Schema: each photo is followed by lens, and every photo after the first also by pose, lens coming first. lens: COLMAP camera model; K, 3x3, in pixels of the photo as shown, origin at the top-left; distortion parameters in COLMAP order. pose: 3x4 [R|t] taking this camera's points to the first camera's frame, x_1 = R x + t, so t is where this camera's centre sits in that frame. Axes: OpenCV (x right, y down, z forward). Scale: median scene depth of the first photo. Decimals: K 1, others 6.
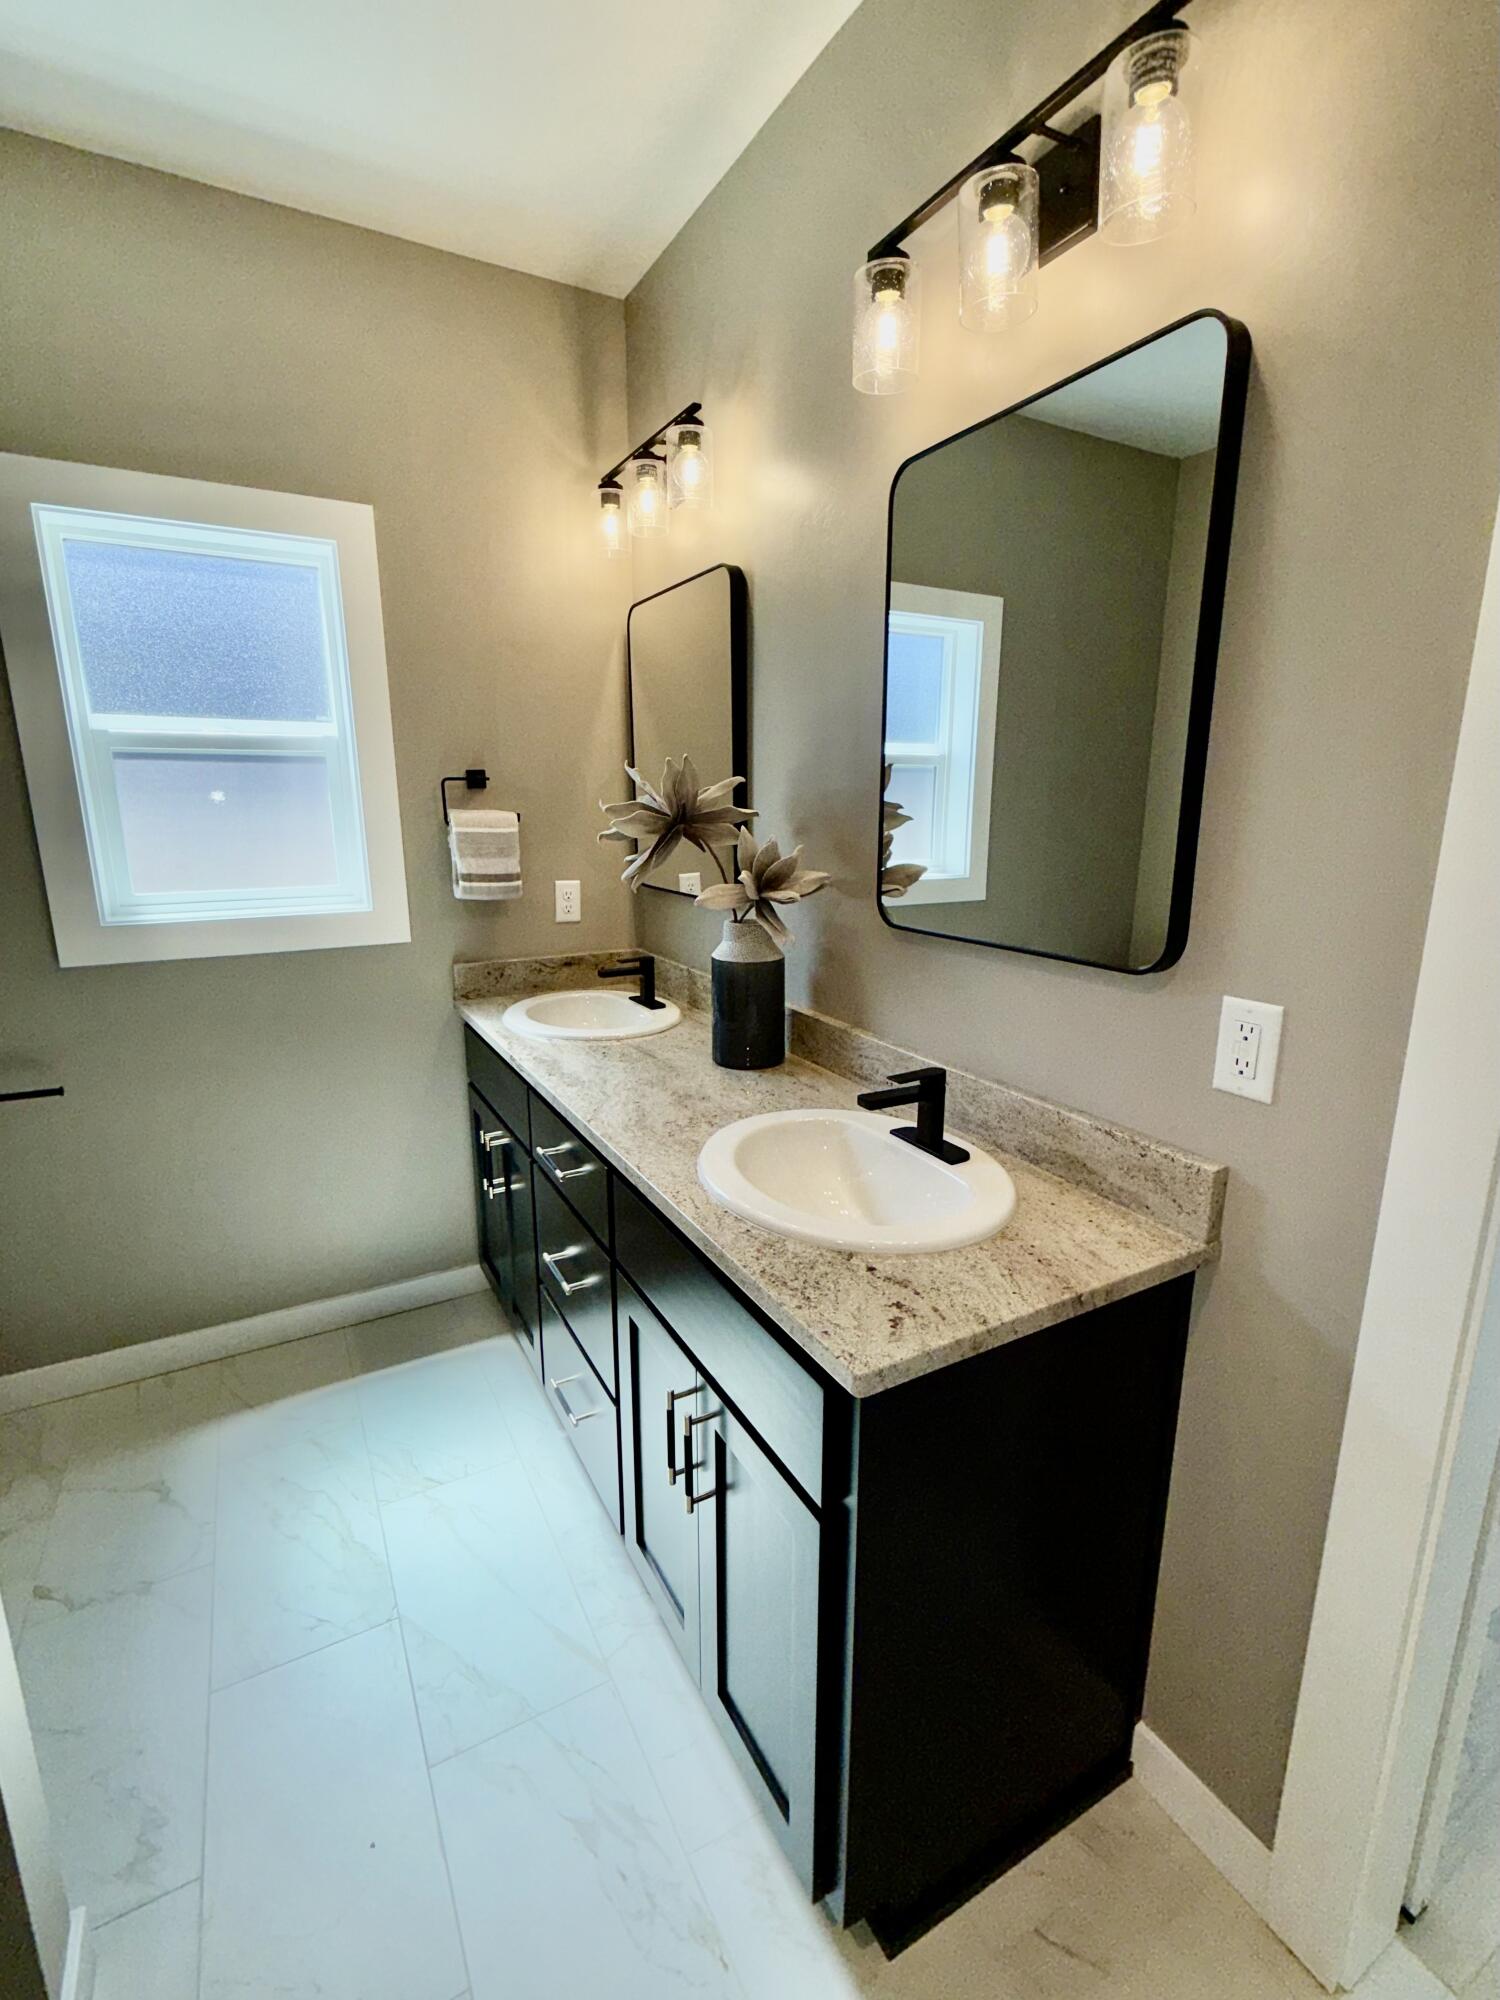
lens RADIAL K [[893.7, 0, 754.4], [0, 893.7, 1003.4], [0, 0, 1]] dist [0.003692, -0.000447]
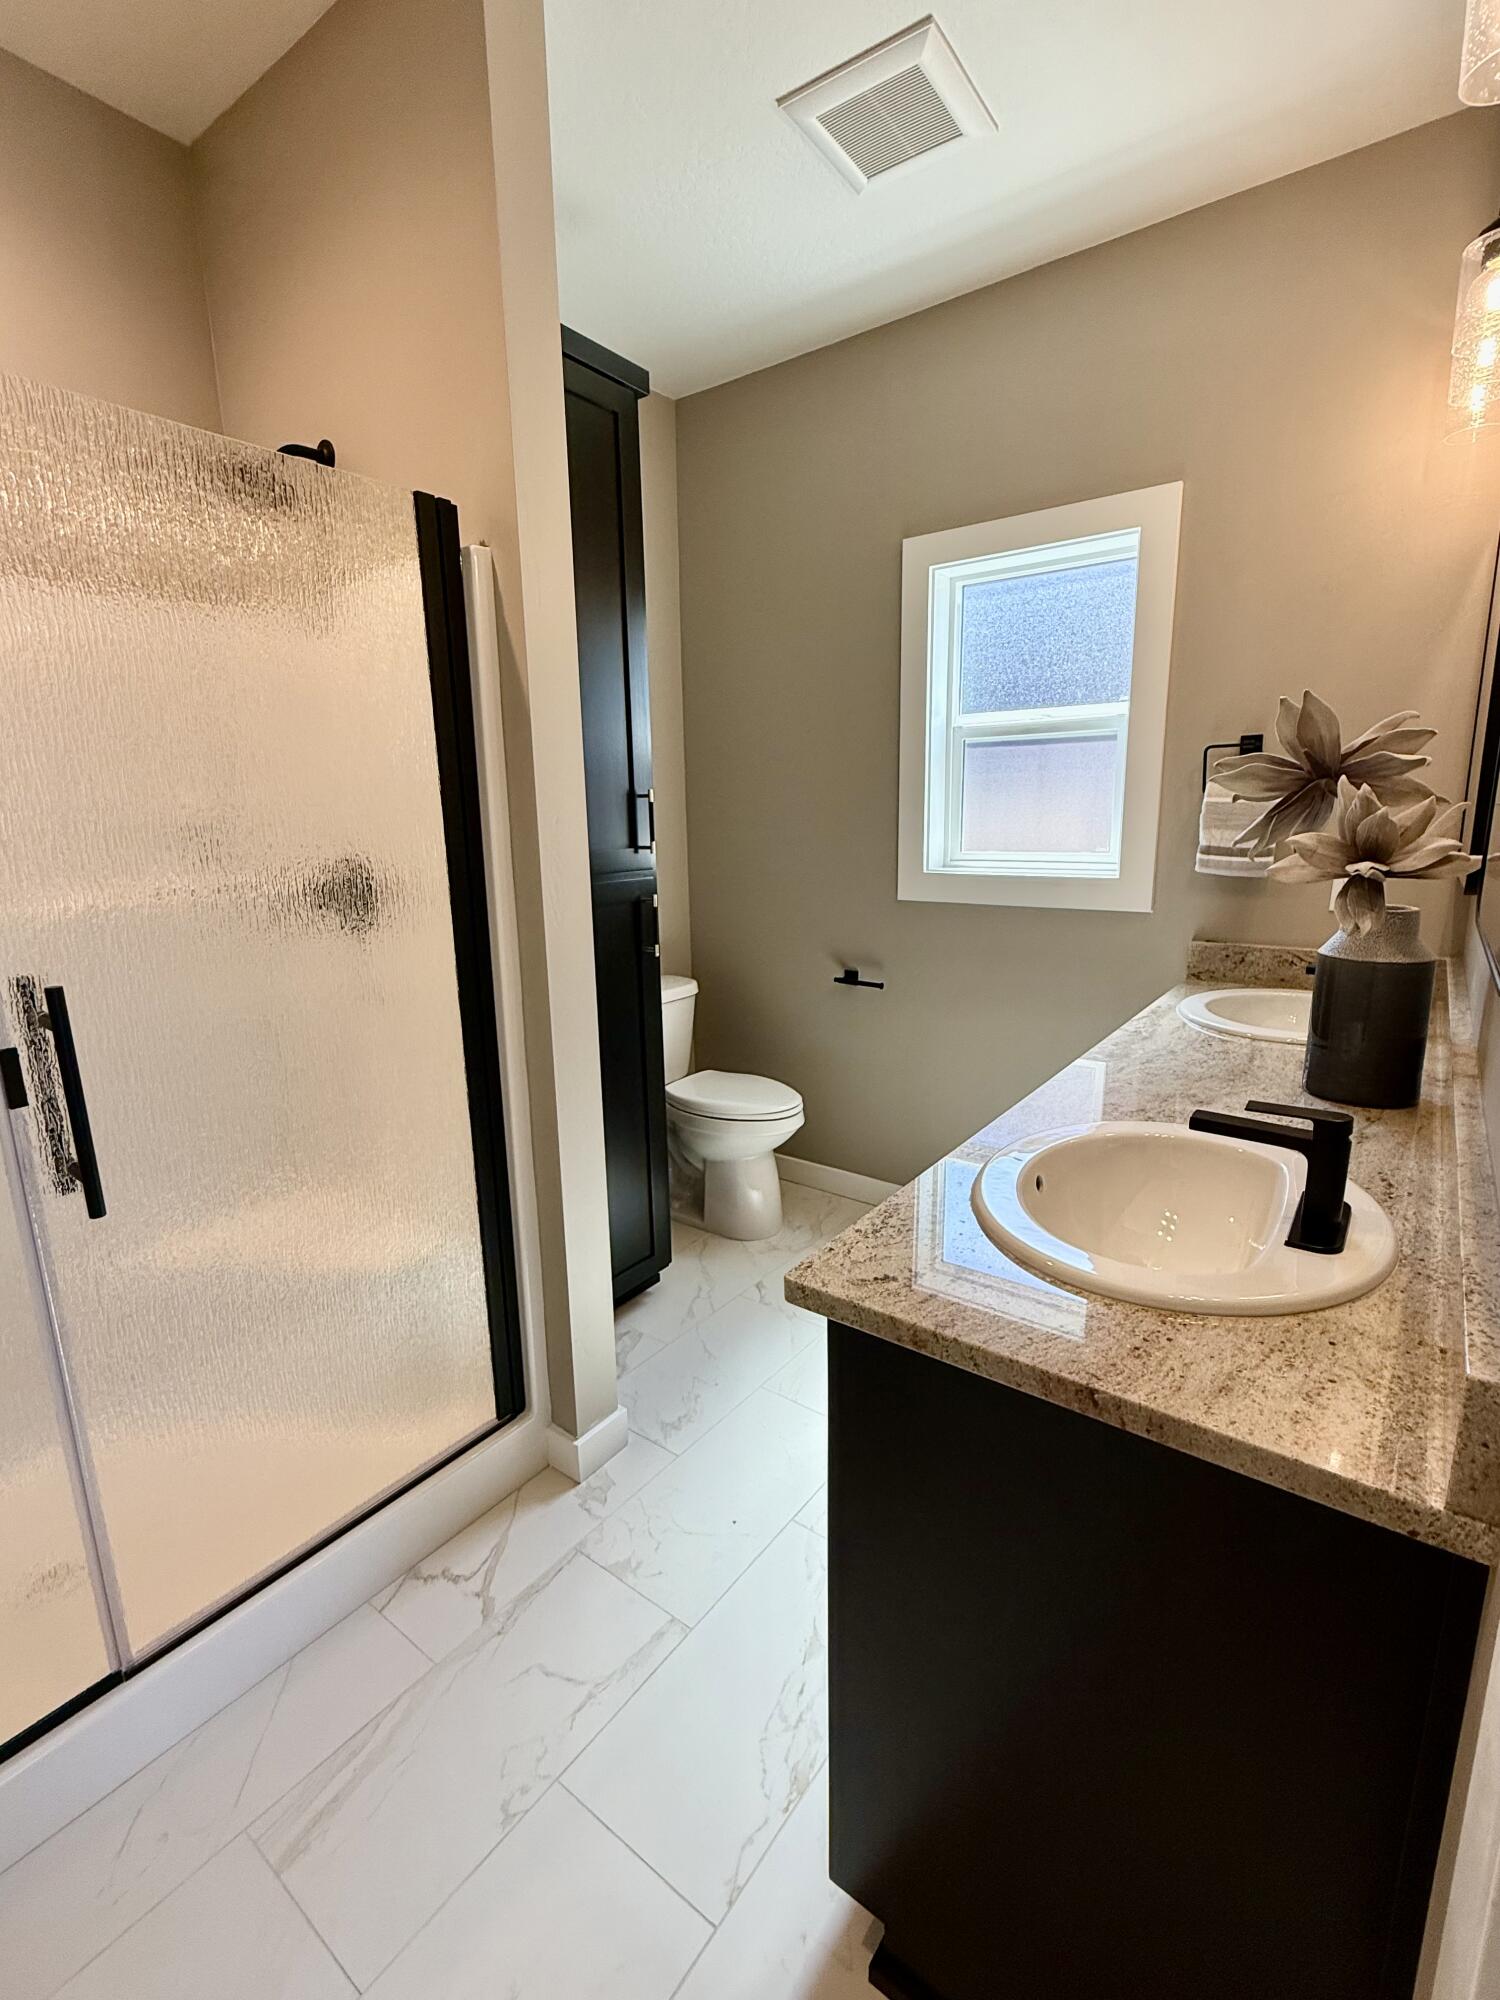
lens RADIAL K [[893.7, 0, 752.5], [0, 893.7, 996.1], [0, 0, 1]] dist [0.003692, -0.000447]
pose [[0.414569, 0.179450, -0.892149, 0.407769], [-0.186536, 0.976305, 0.109696, -0.003988], [0.890695, 0.120941, 0.438219, 0.198932]]
